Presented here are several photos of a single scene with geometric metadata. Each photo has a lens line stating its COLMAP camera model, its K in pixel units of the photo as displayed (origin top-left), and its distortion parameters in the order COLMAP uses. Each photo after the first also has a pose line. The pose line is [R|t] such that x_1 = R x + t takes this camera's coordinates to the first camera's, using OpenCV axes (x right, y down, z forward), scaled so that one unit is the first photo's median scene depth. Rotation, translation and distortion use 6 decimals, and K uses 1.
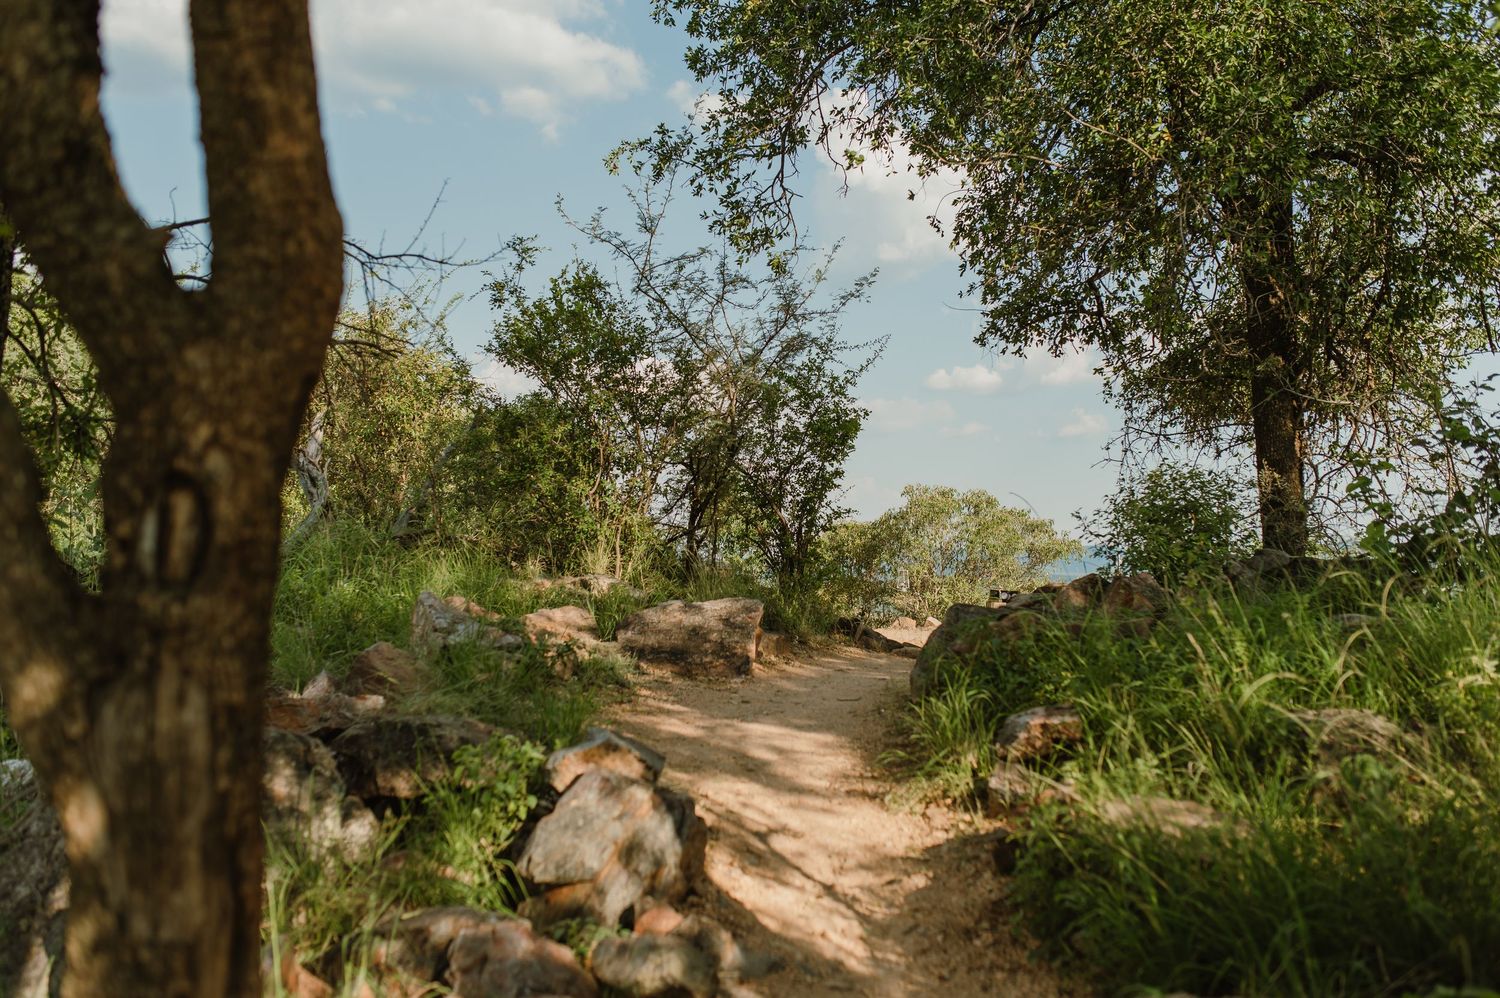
lens RADIAL K [[1424.3, 0, 744.4], [0, 1424.3, 493.2], [0, 0, 1]] dist [0.026497, 0.000000]
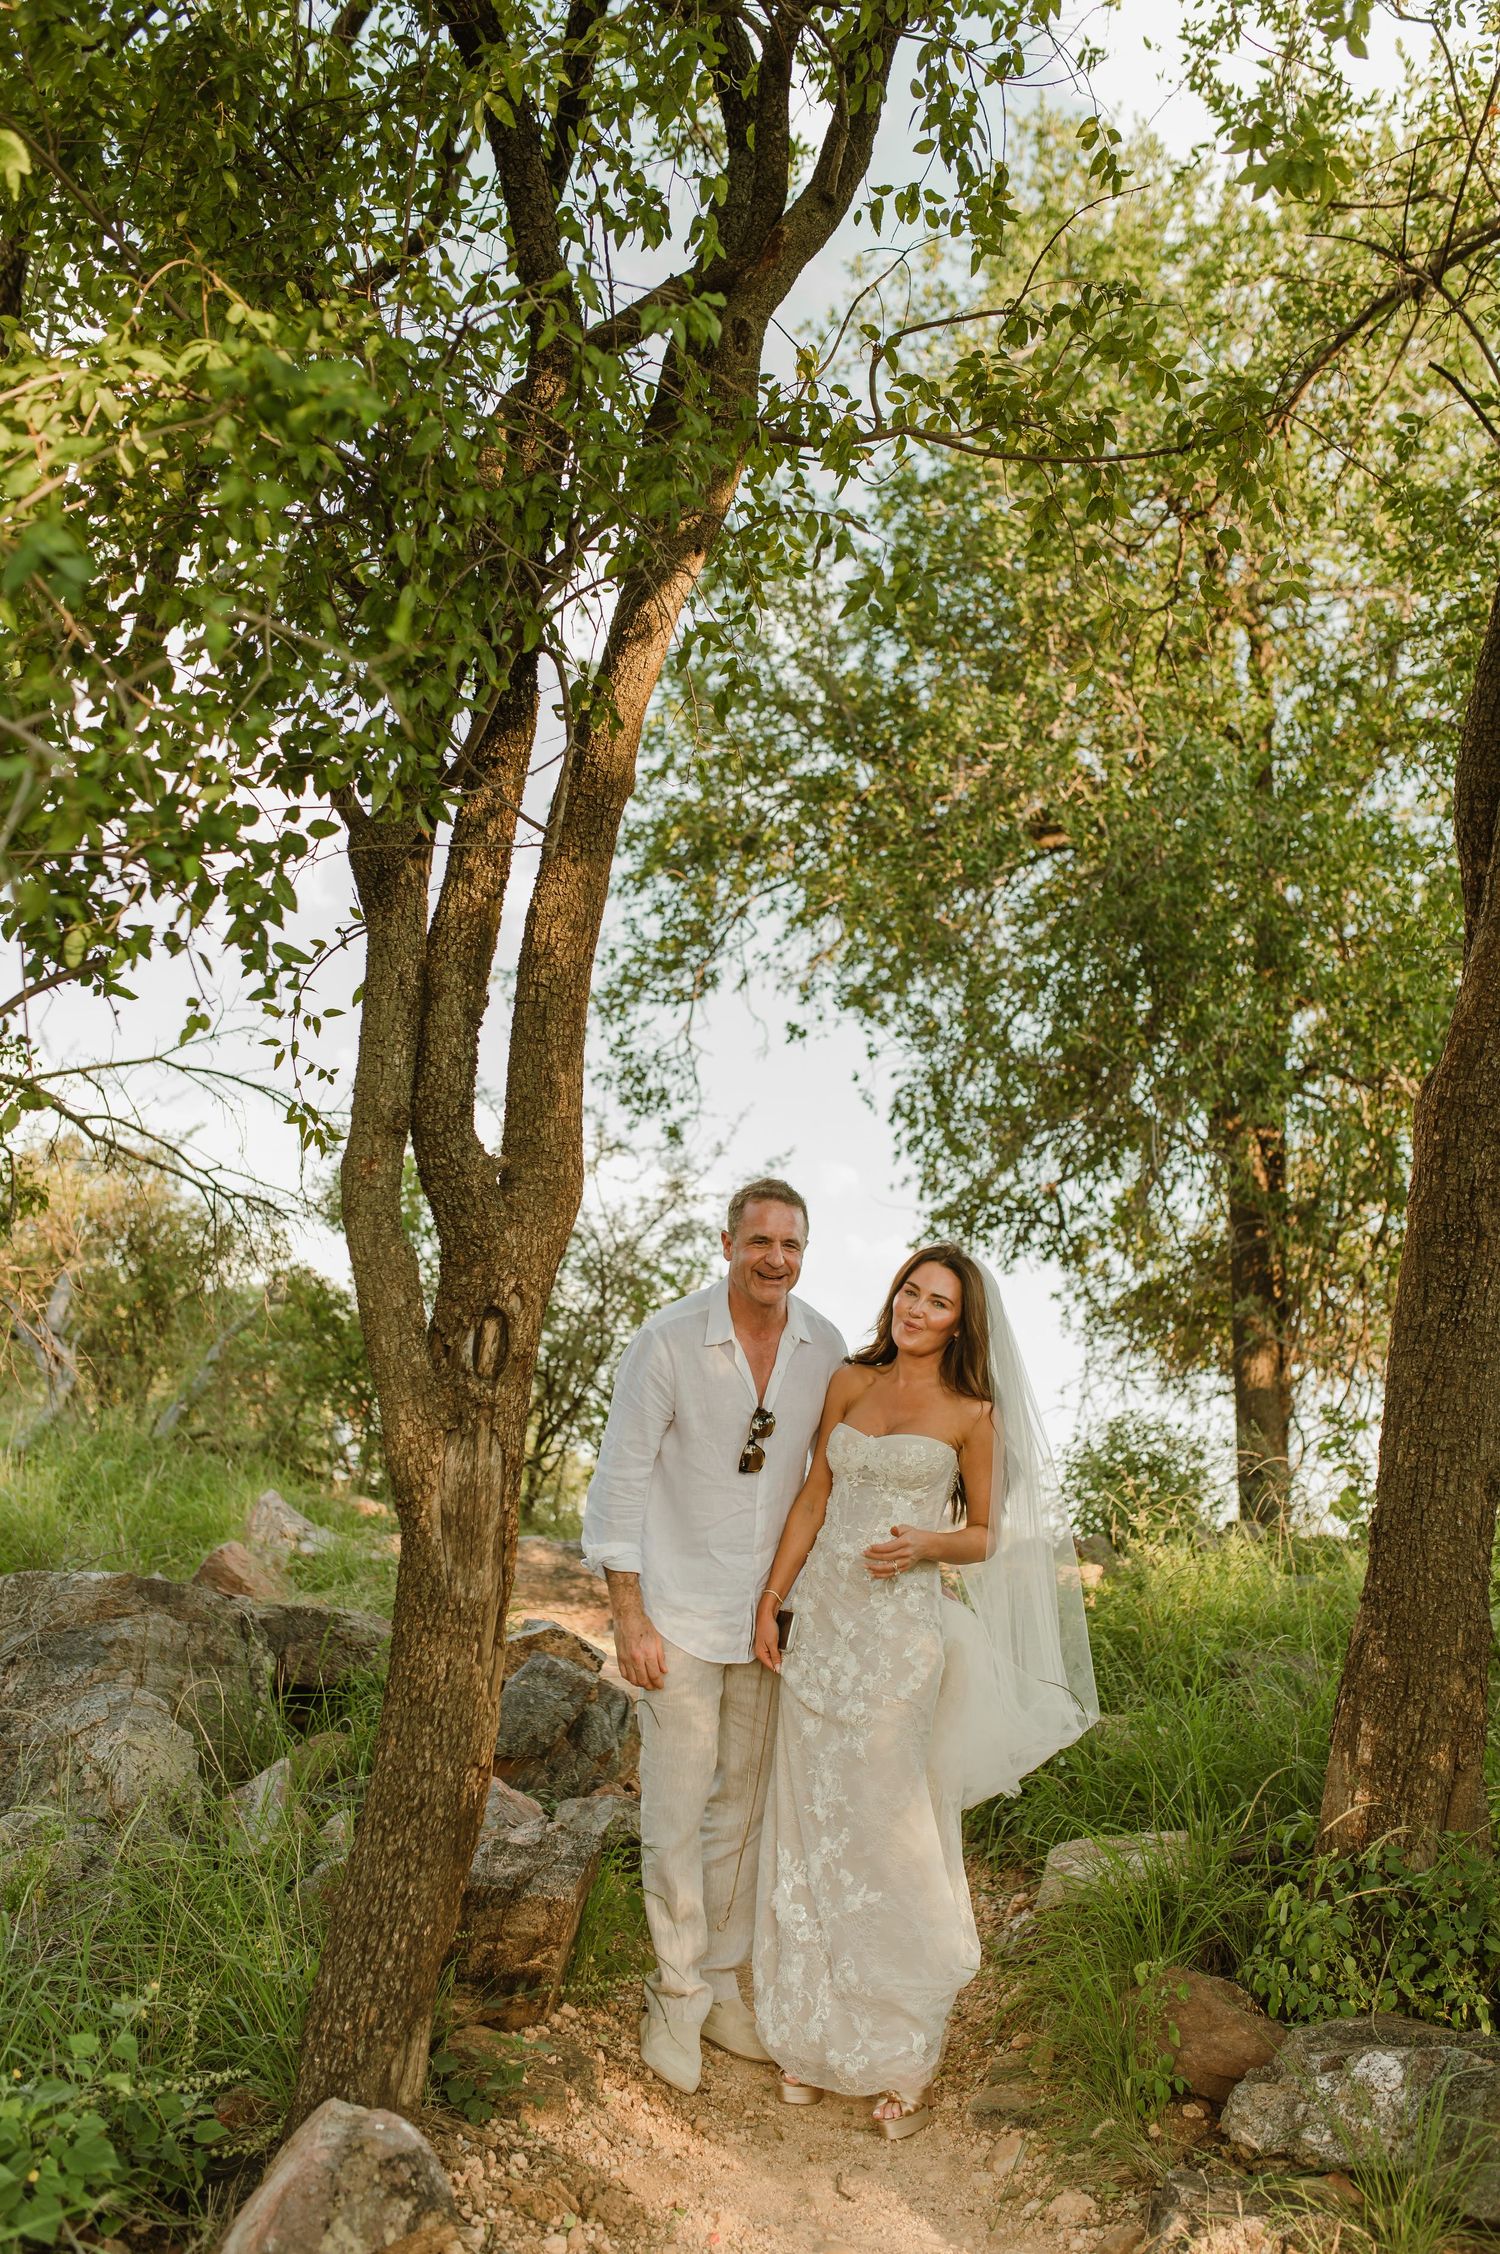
lens RADIAL K [[2140.3, 0, 757.5], [0, 2140.3, 1128.2], [0, 0, 1]] dist [0.026497, 0.000000]
pose [[0.991404, 0.086219, 0.098408, -0.048687], [-0.070526, 0.985691, -0.153100, 0.018843], [-0.110200, 0.144844, 0.983299, -0.194597]]
